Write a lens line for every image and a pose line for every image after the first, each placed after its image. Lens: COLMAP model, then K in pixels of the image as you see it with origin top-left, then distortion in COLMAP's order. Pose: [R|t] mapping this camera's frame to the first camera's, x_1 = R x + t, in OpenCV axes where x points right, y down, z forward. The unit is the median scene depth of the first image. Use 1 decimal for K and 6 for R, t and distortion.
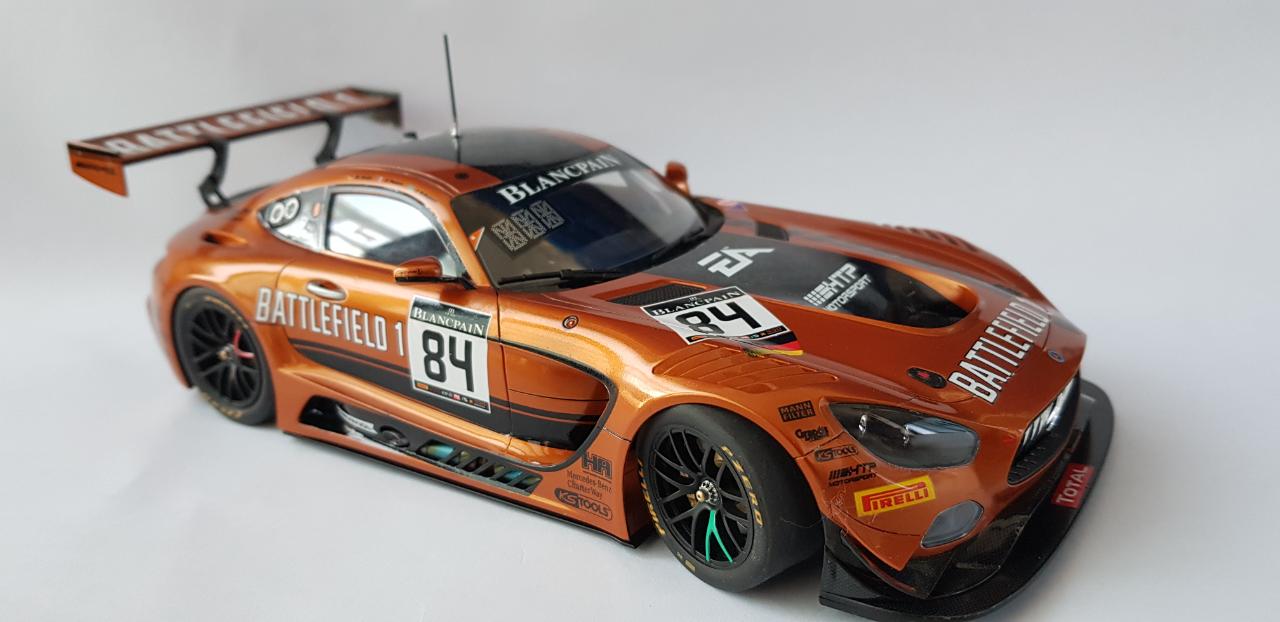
lens RADIAL K [[1049.9, 0, 640.0], [0, 1049.9, 311.0], [0, 0, 1]] dist [0.137085, -0.422953]
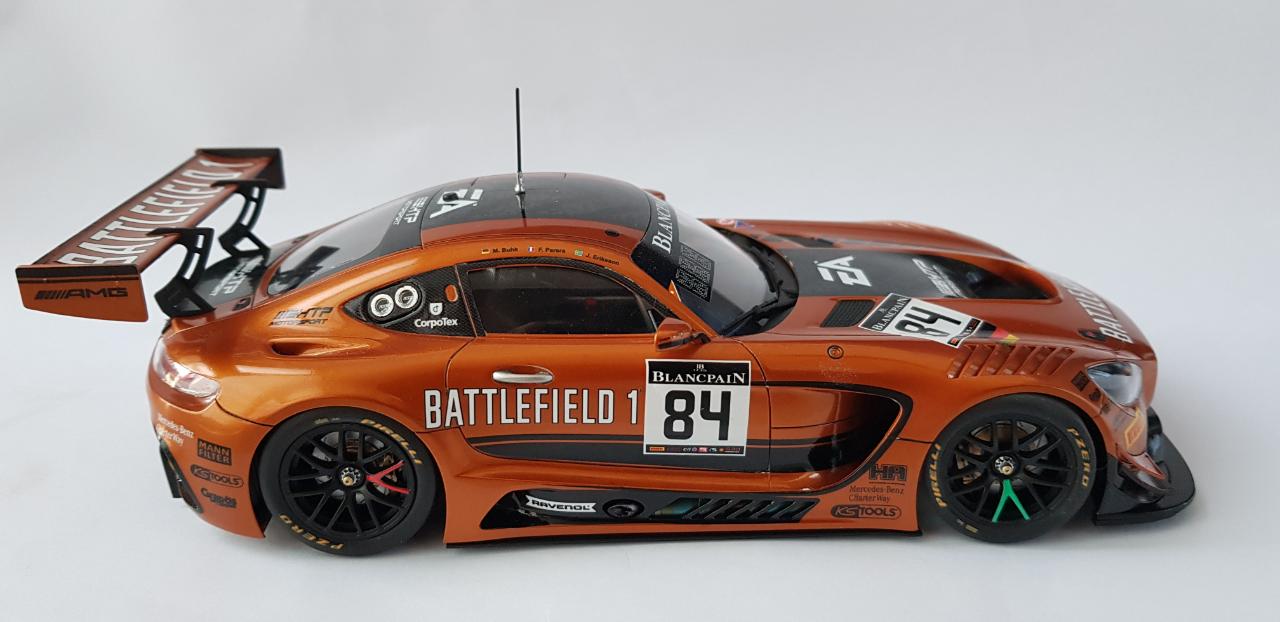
lens RADIAL K [[1049.9, 0, 640.0], [0, 1049.9, 311.0], [0, 0, 1]] dist [0.137085, -0.422953]
pose [[0.819393, -0.181492, 0.543743, -0.749903], [0.175129, 0.982462, 0.064018, -0.124328], [-0.545825, 0.042769, 0.836807, 0.185887]]
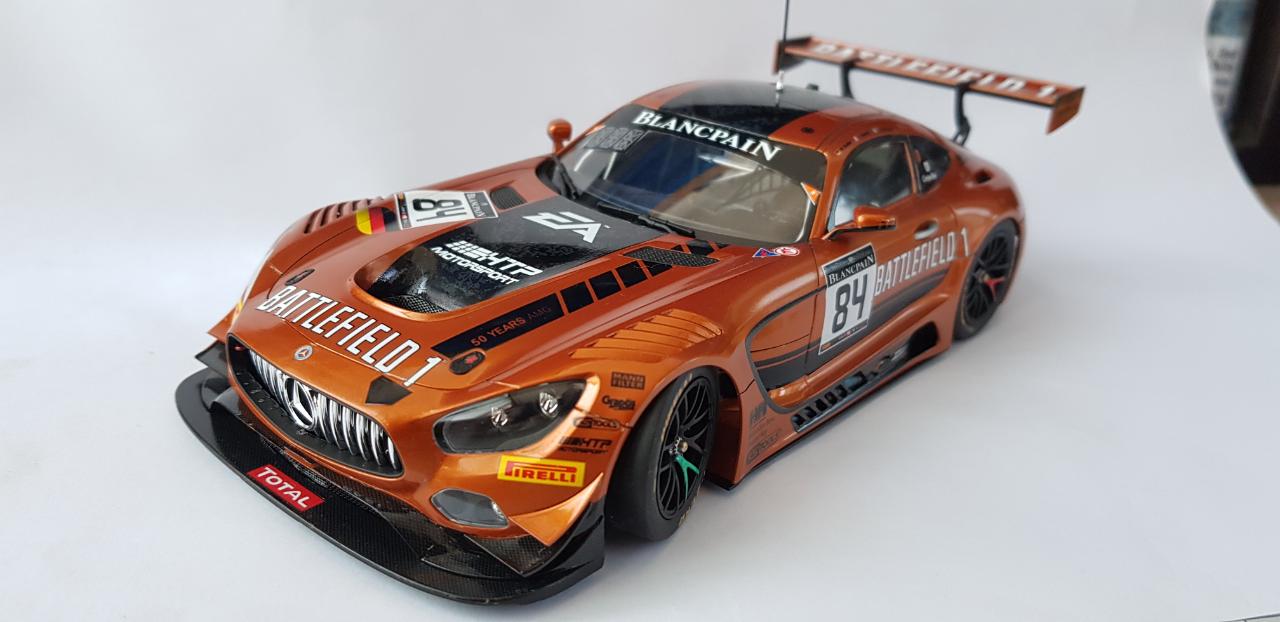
lens RADIAL K [[1049.9, 0, 640.0], [0, 1049.9, 311.0], [0, 0, 1]] dist [0.137085, -0.422953]
pose [[-0.139131, 0.422995, -0.895387, 1.084897], [-0.403266, 0.801612, 0.441356, -0.485013], [0.904444, 0.422485, 0.059050, 1.094362]]
